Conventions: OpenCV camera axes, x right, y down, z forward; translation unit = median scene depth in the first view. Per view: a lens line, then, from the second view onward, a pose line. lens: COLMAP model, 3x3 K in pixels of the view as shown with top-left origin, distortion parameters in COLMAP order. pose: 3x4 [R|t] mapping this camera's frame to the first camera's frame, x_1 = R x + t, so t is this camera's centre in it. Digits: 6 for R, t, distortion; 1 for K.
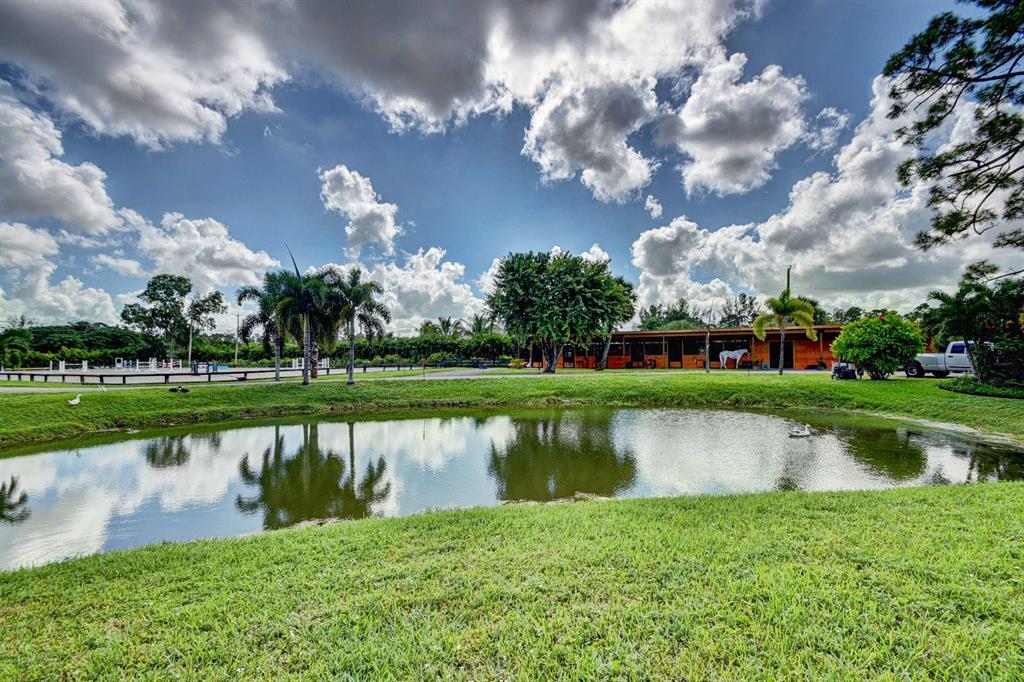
lens RADIAL K [[455.1, 0, 514.8], [0, 455.1, 348.5], [0, 0, 1]] dist [0.000129, -0.000189]
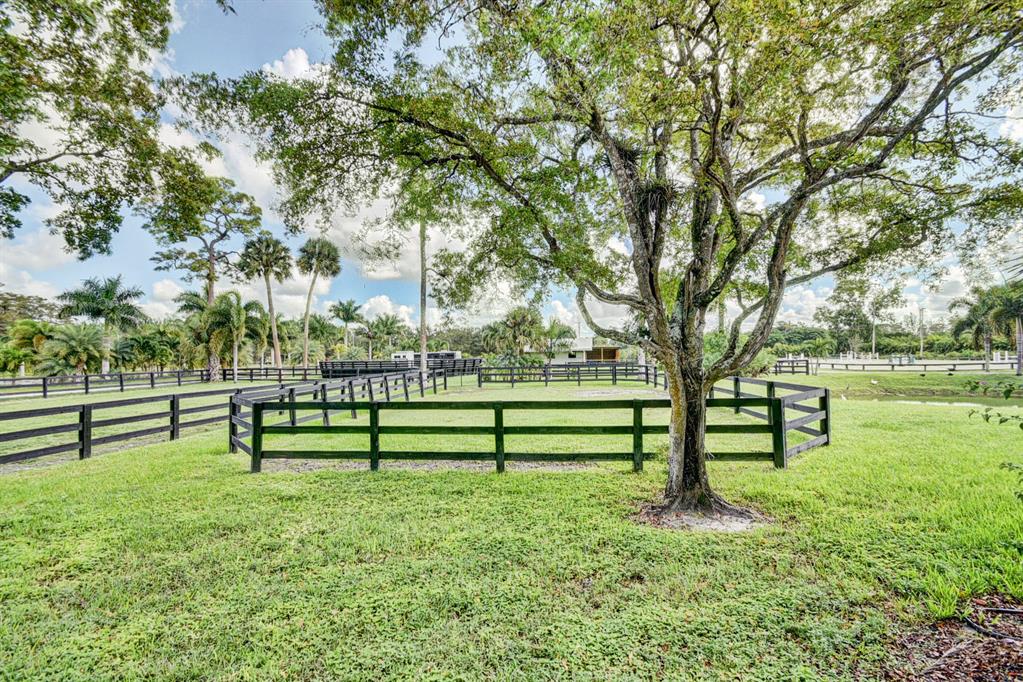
lens RADIAL K [[454.6, 0, 514.3], [0, 454.6, 348.5], [0, 0, 1]] dist [0.000129, -0.000189]
pose [[0.312107, -0.007468, -0.950017, 0.072371], [0.026143, 0.999658, 0.000731, -0.008057], [0.949687, -0.025065, 0.312196, -0.182233]]
